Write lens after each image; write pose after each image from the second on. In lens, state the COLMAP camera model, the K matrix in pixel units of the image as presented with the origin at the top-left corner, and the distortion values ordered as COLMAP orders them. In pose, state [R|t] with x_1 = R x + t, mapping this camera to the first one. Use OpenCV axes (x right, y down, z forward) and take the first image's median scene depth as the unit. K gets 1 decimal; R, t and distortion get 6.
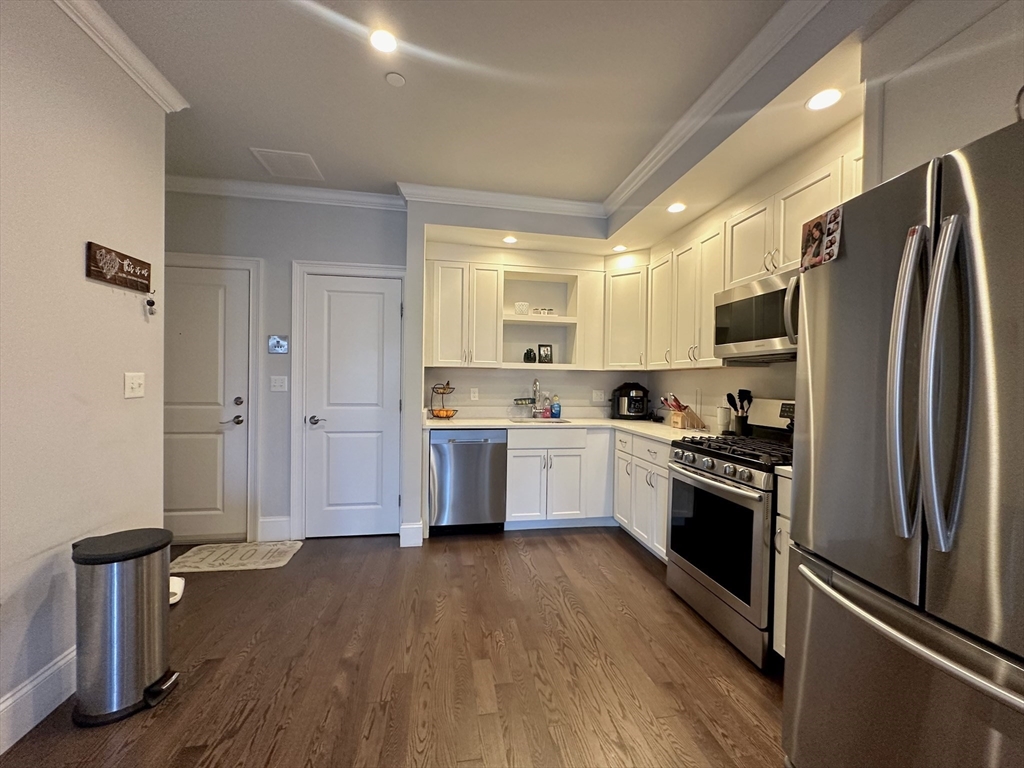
lens RADIAL K [[410.4, 0, 512.0], [0, 410.4, 384.0], [0, 0, 1]] dist [-0.001601, 0.000475]
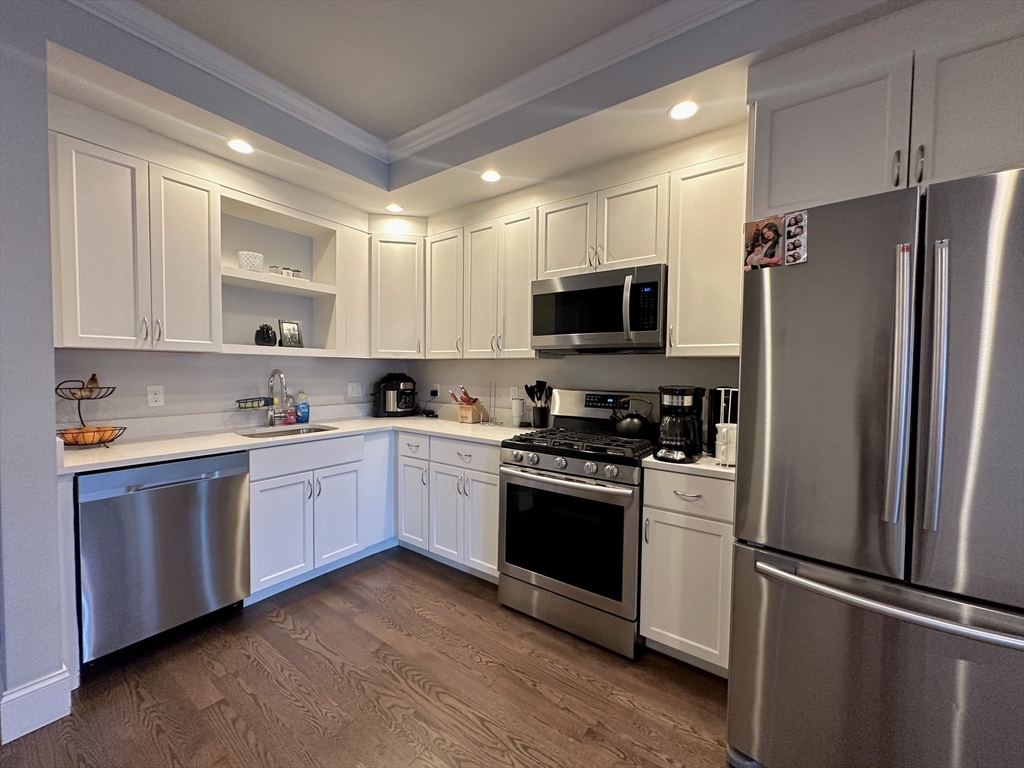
lens RADIAL K [[410.4, 0, 512.0], [0, 410.4, 384.0], [0, 0, 1]] dist [-0.001601, 0.000475]
pose [[0.714647, -0.030427, 0.698823, -0.174487], [0.004315, 0.999226, 0.039094, -0.016637], [-0.699472, -0.024923, 0.714225, 0.292880]]
